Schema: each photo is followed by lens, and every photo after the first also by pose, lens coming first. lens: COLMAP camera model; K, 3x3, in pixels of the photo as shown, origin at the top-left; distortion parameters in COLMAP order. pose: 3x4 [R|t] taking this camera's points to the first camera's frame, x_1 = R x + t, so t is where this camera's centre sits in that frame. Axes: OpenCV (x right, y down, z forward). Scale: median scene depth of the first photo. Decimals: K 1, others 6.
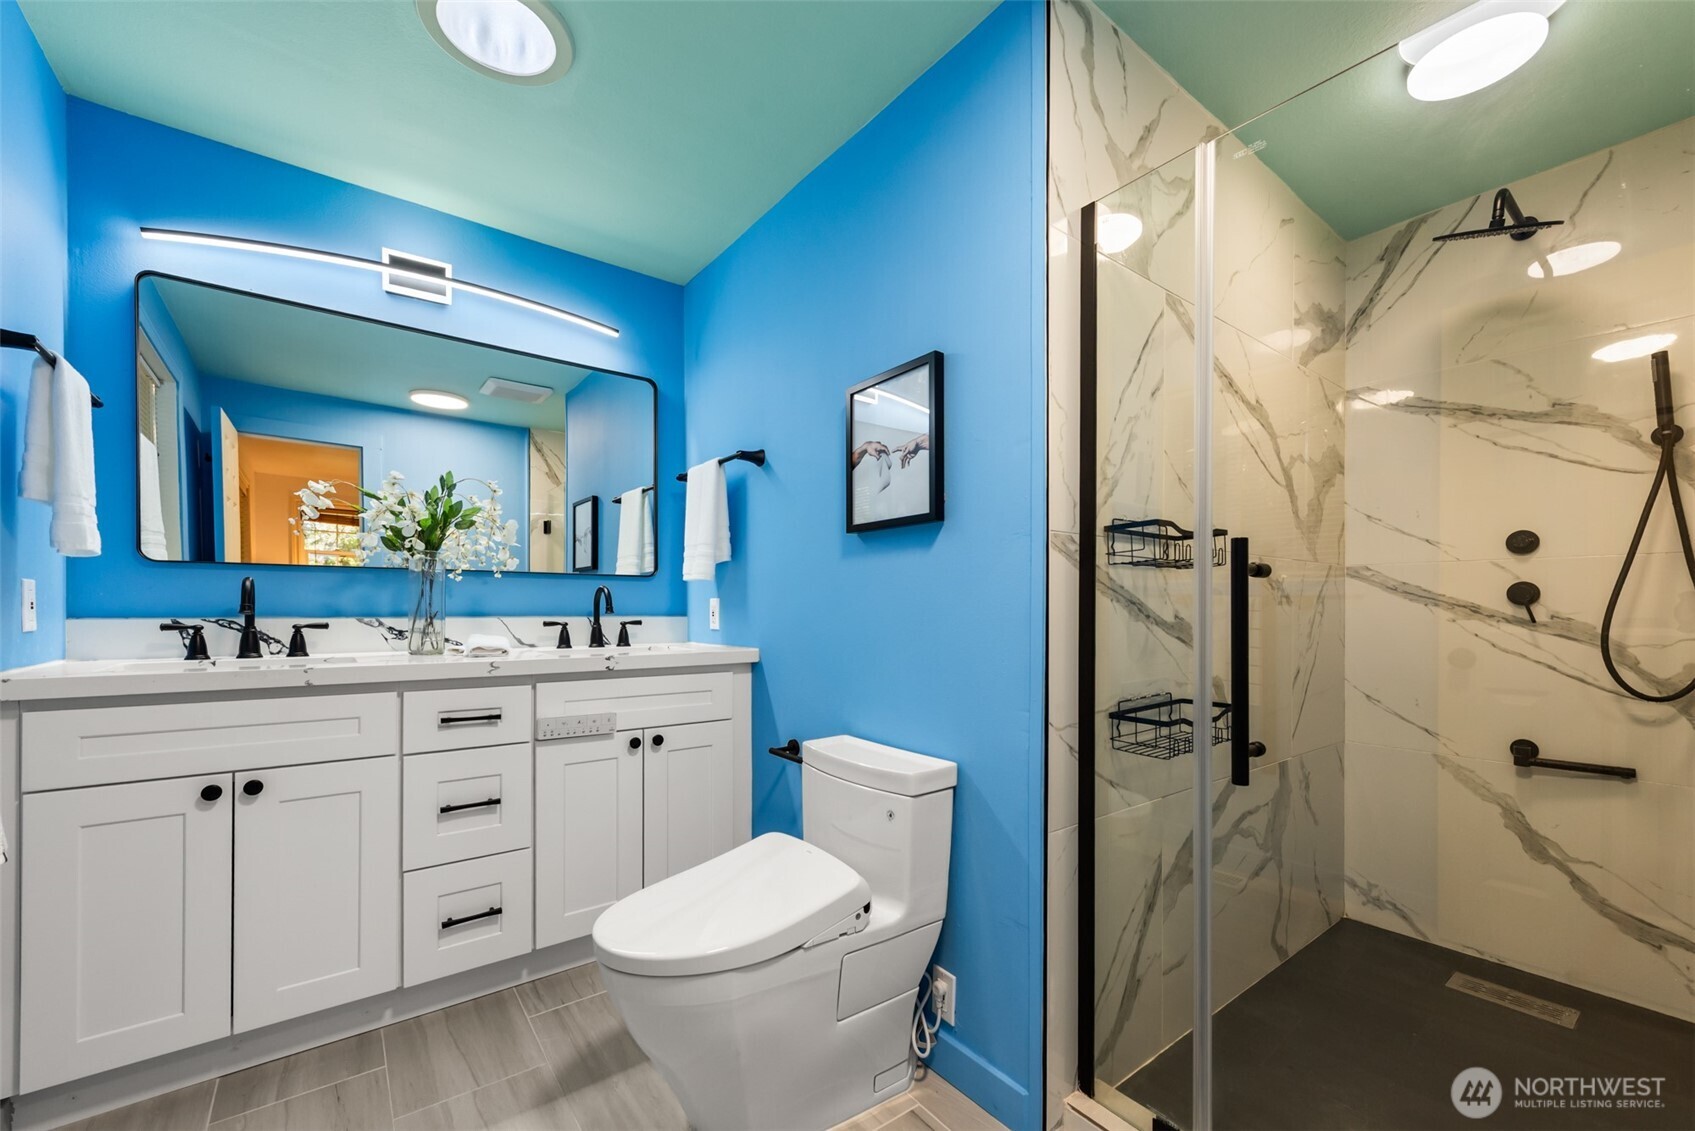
lens RADIAL K [[676.8, 0, 837.2], [0, 676.8, 595.9], [0, 0, 1]] dist [0.009780, -0.000045]
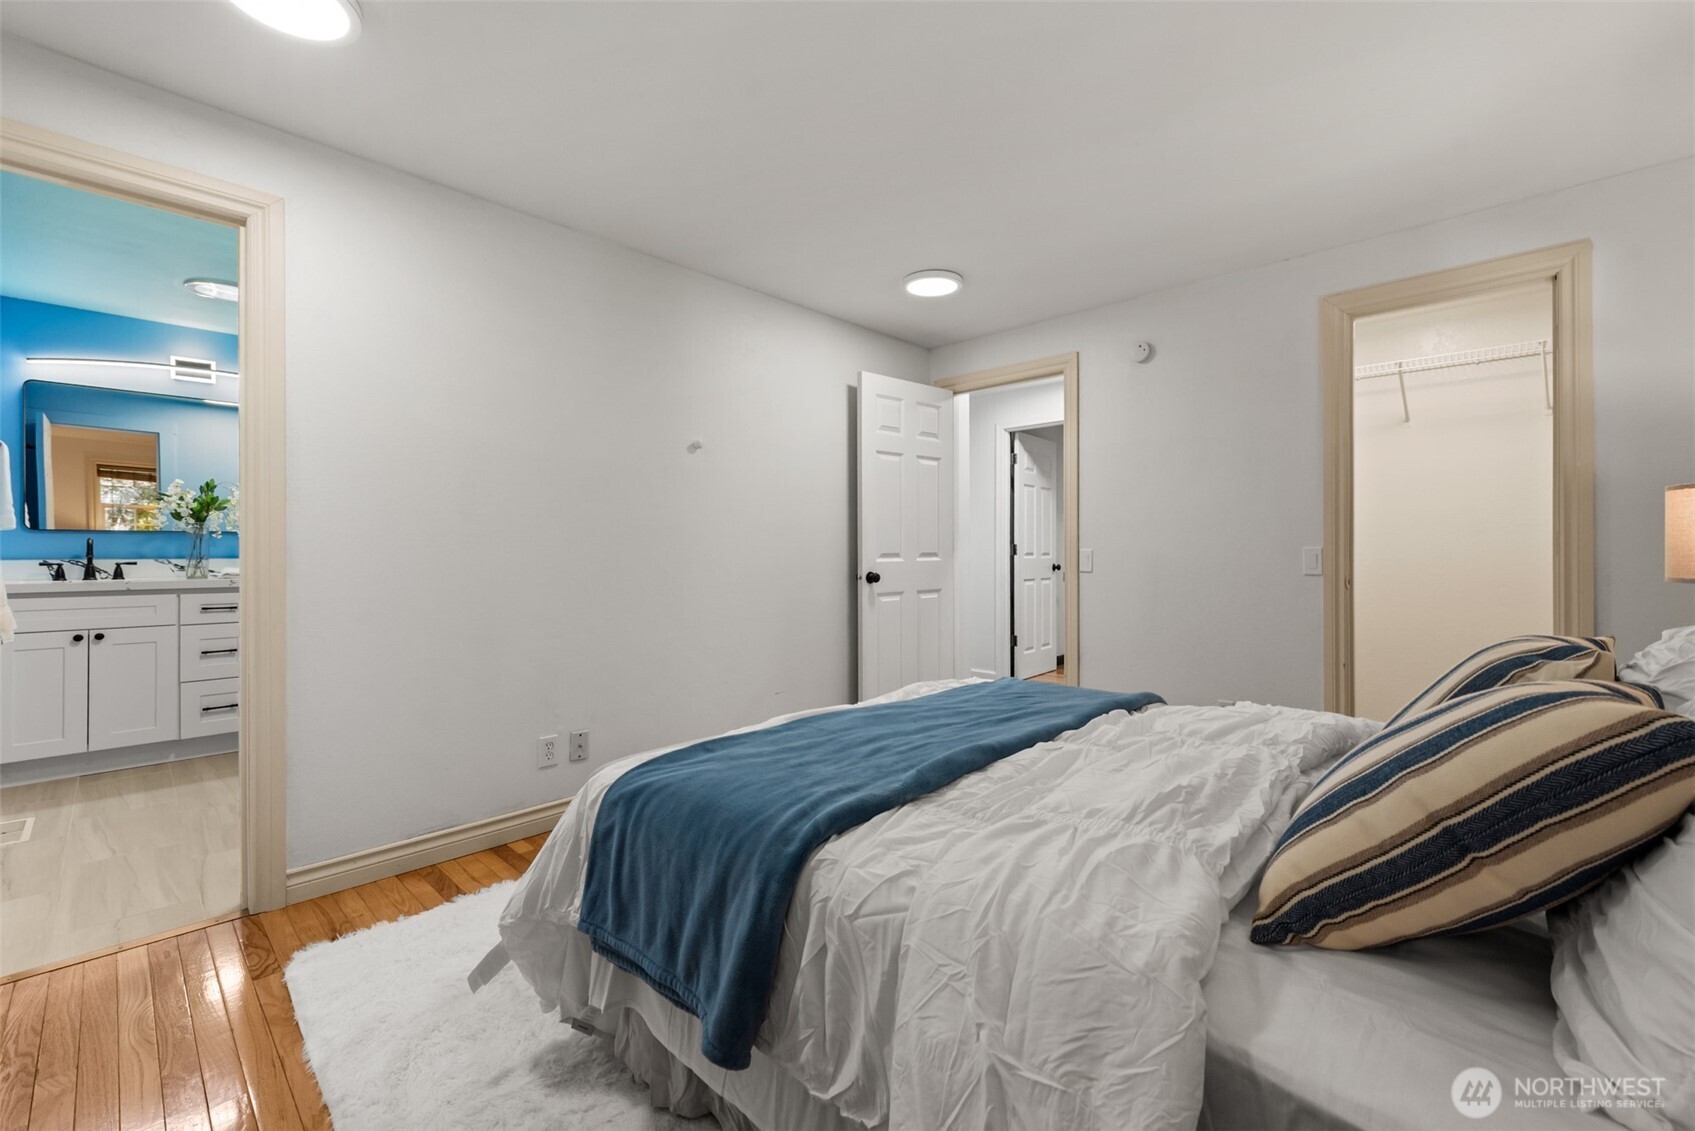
lens RADIAL K [[706.2, 0, 852.3], [0, 706.2, 530.8], [0, 0, 1]] dist [0.003092, 0.000572]
pose [[0.986675, -0.004759, 0.162633, 0.894151], [0.006183, 0.999947, -0.008247, -0.017323], [-0.162585, 0.009143, 0.986652, -1.268159]]
